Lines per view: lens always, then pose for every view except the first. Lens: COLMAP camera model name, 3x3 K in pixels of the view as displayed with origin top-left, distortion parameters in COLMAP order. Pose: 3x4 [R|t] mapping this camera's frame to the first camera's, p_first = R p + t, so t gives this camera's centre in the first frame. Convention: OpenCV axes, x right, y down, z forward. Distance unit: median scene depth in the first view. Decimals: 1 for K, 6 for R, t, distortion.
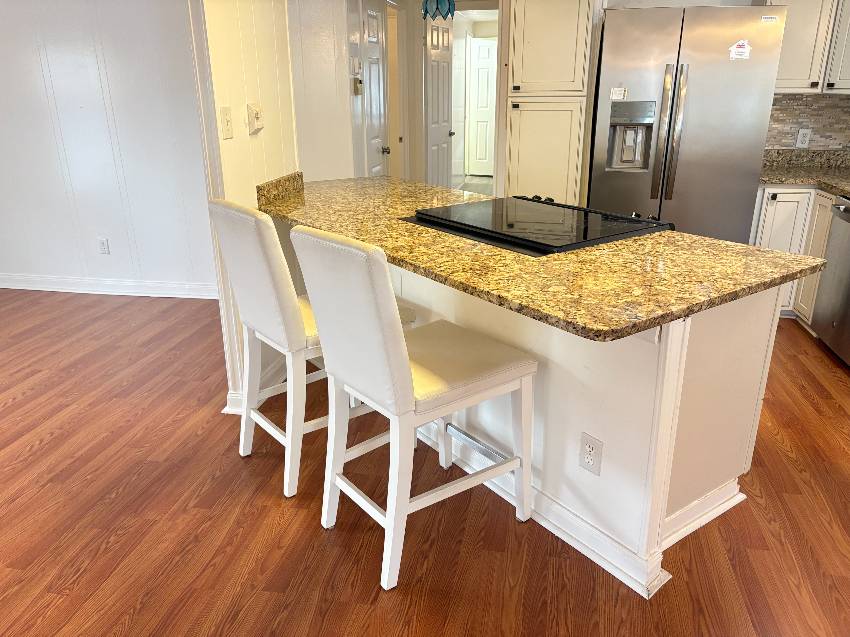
lens RADIAL K [[647.7, 0, 425.0], [0, 647.7, 318.5], [0, 0, 1]] dist [0.051429, -0.060652]
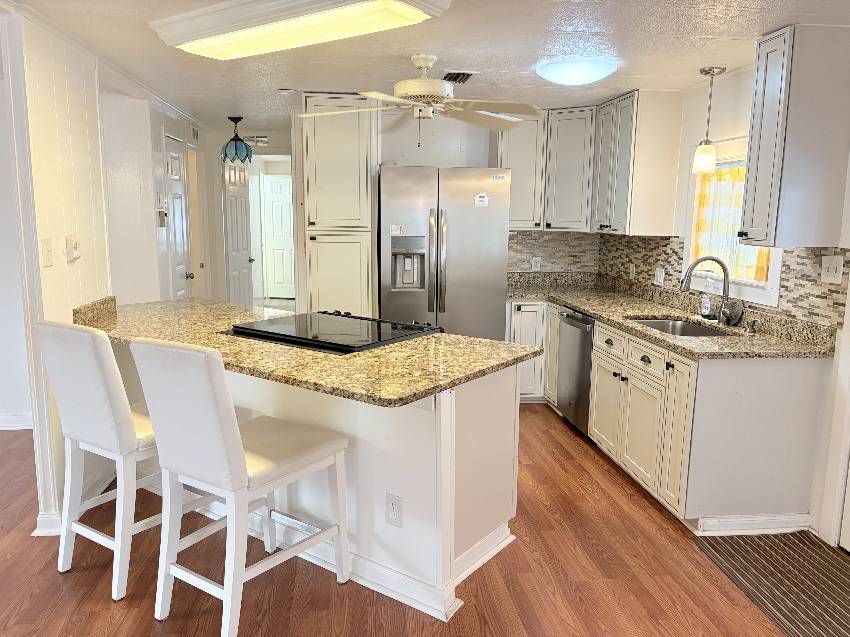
lens RADIAL K [[647.7, 0, 425.0], [0, 647.7, 318.5], [0, 0, 1]] dist [0.051429, -0.060652]
pose [[0.952223, -0.031468, 0.303779, -0.041001], [0.087041, 0.981388, -0.171177, 0.049322], [-0.292738, 0.189440, 0.937239, -0.185368]]
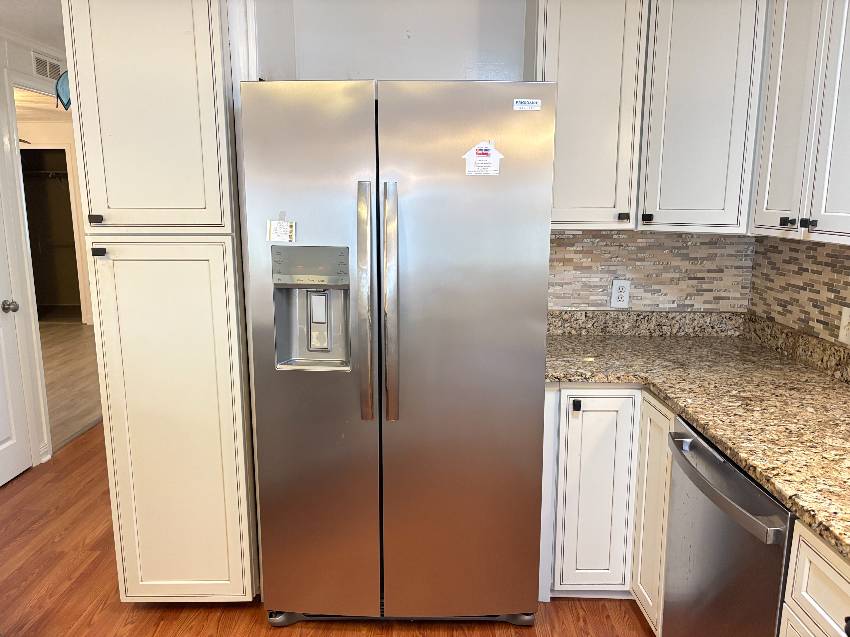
lens RADIAL K [[650.9, 0, 425.0], [0, 650.9, 318.5], [0, 0, 1]] dist [0.005416, 0.000489]
pose [[0.984356, -0.022402, 0.174763, 0.416454], [0.050786, 0.985861, -0.159684, -0.240792], [-0.168715, 0.166062, 0.971575, 0.622008]]
